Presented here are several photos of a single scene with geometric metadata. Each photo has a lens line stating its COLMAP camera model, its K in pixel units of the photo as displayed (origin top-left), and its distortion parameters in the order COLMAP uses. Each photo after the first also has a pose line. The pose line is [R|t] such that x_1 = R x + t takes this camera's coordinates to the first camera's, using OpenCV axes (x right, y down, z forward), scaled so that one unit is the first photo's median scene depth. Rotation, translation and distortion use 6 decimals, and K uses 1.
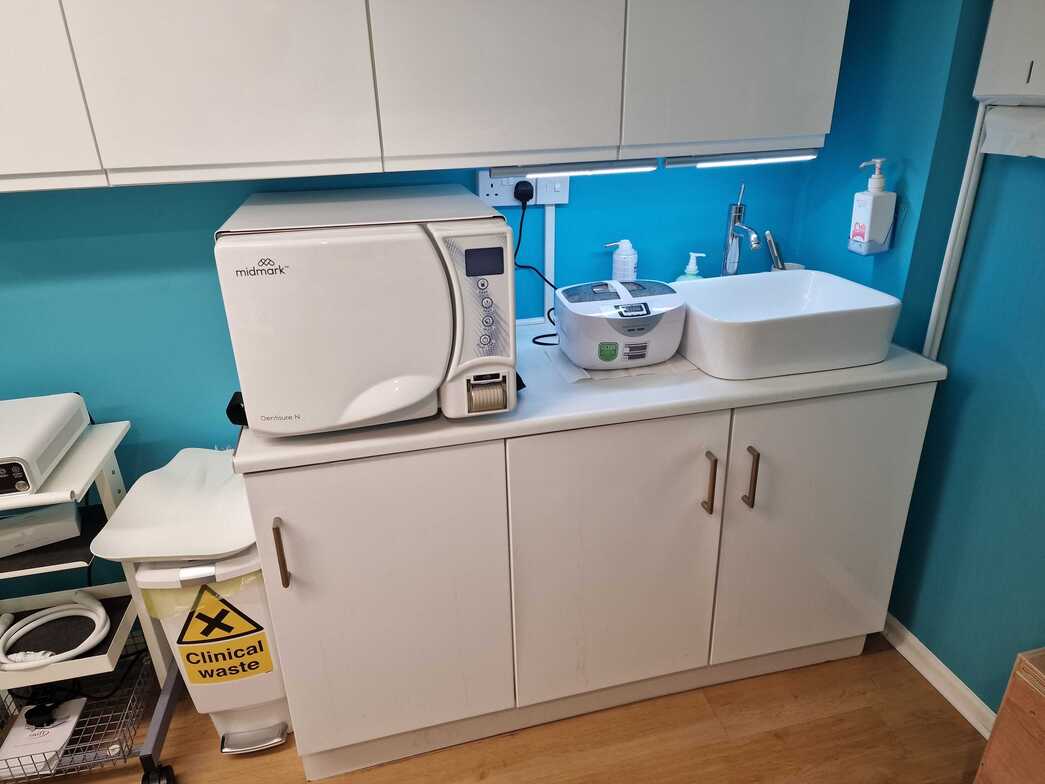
lens RADIAL K [[727.7, 0, 522.5], [0, 727.7, 392.0], [0, 0, 1]] dist [0.055081, -0.000233]
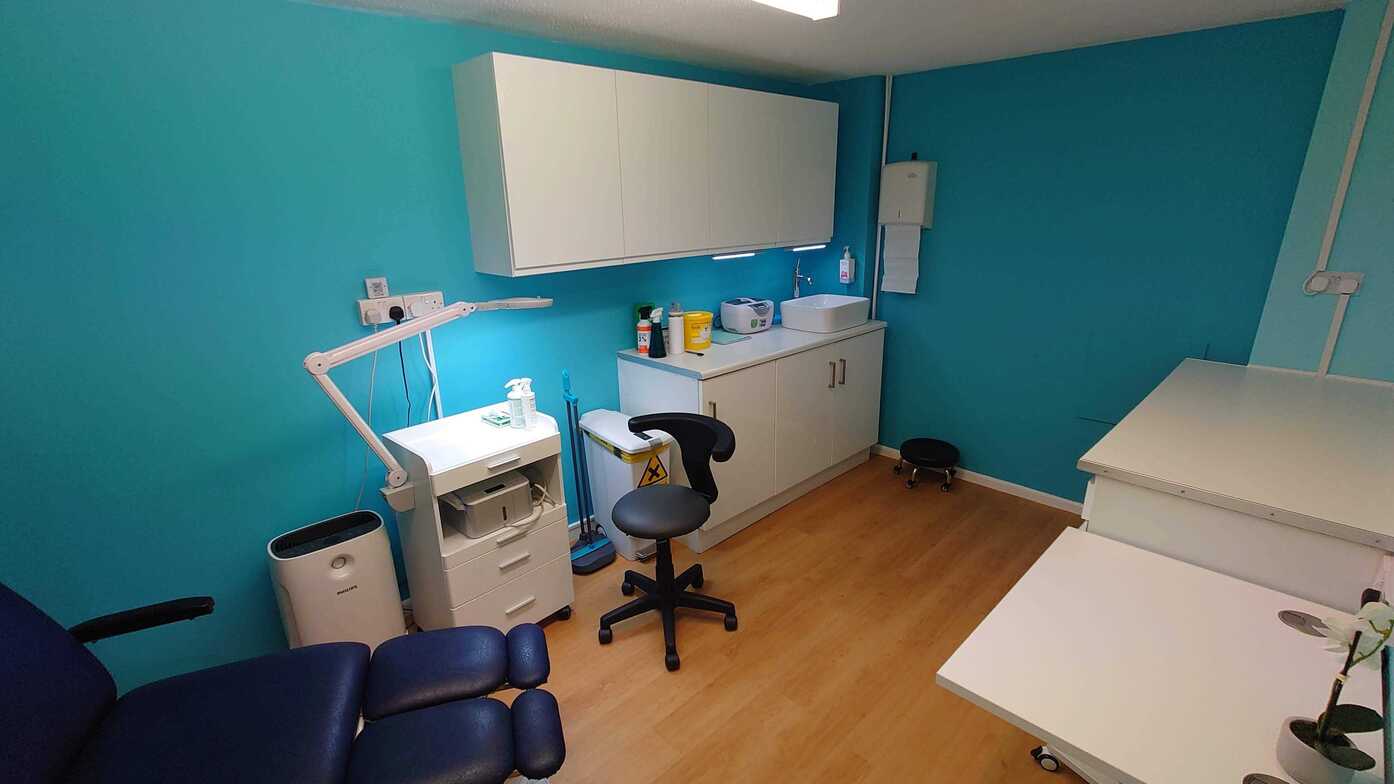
lens RADIAL K [[639.9, 0, 697.0], [0, 639.9, 392.0], [0, 0, 1]] dist [0.000841, 0.000605]
pose [[0.872328, -0.137411, 0.469214, -1.072972], [0.198537, 0.976563, -0.083115, 0.255448], [-0.446796, 0.165660, 0.879164, -0.622204]]
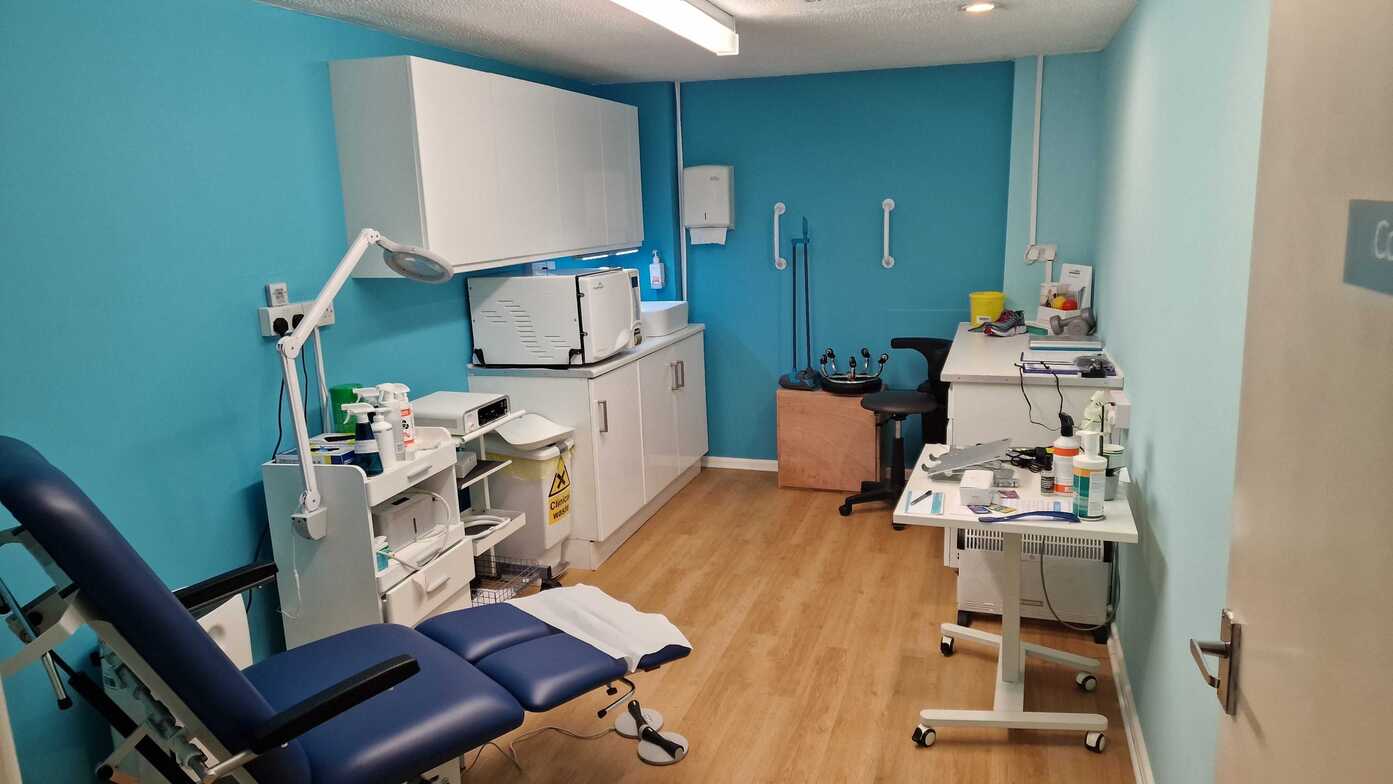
lens RADIAL K [[1093.7, 0, 696.5], [0, 1093.7, 392.0], [0, 0, 1]] dist [0.211506, -0.001640]
pose [[0.512316, -0.142373, 0.846913, -2.613360], [0.367507, 0.927650, -0.066367, 0.415734], [-0.776190, 0.345248, 0.527573, -0.871286]]
